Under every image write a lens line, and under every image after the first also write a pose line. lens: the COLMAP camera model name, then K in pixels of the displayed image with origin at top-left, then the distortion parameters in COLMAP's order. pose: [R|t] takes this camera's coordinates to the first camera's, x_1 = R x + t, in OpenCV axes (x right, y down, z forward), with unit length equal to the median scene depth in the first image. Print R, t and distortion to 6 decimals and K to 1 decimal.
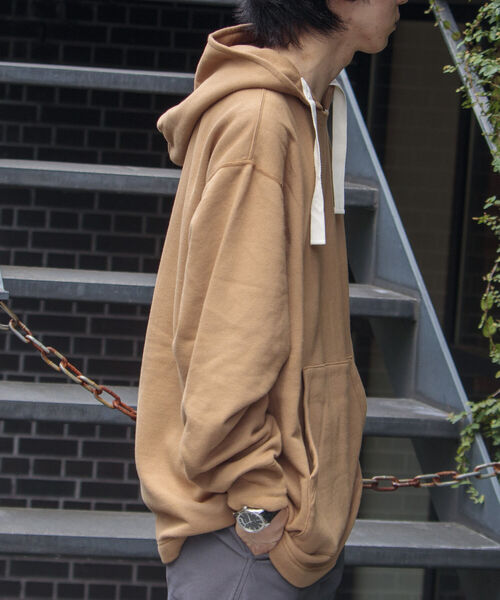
lens RADIAL K [[2873.9, 0, 250.0], [0, 2873.9, 300.0], [0, 0, 1]] dist [-0.194379, -5.785232]
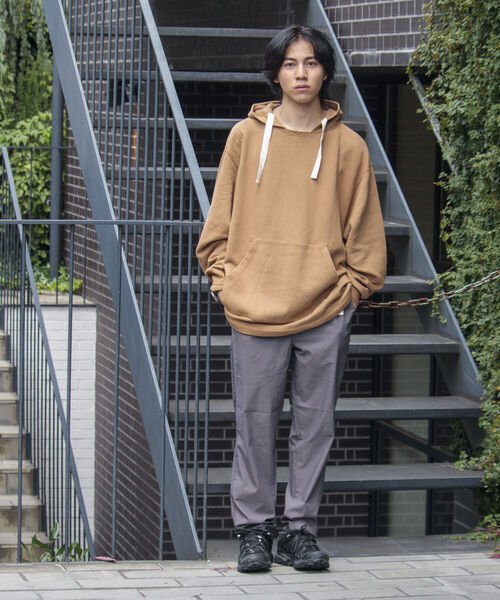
lens RADIAL K [[2696.8, 0, 250.0], [0, 2696.8, 300.0], [0, 0, 1]] dist [-0.368823, -1.042926]
pose [[0.998681, -0.047915, -0.018444, -0.021467], [0.047773, 0.998826, -0.008069, 0.062857], [0.018809, 0.007177, 0.999797, -0.902806]]
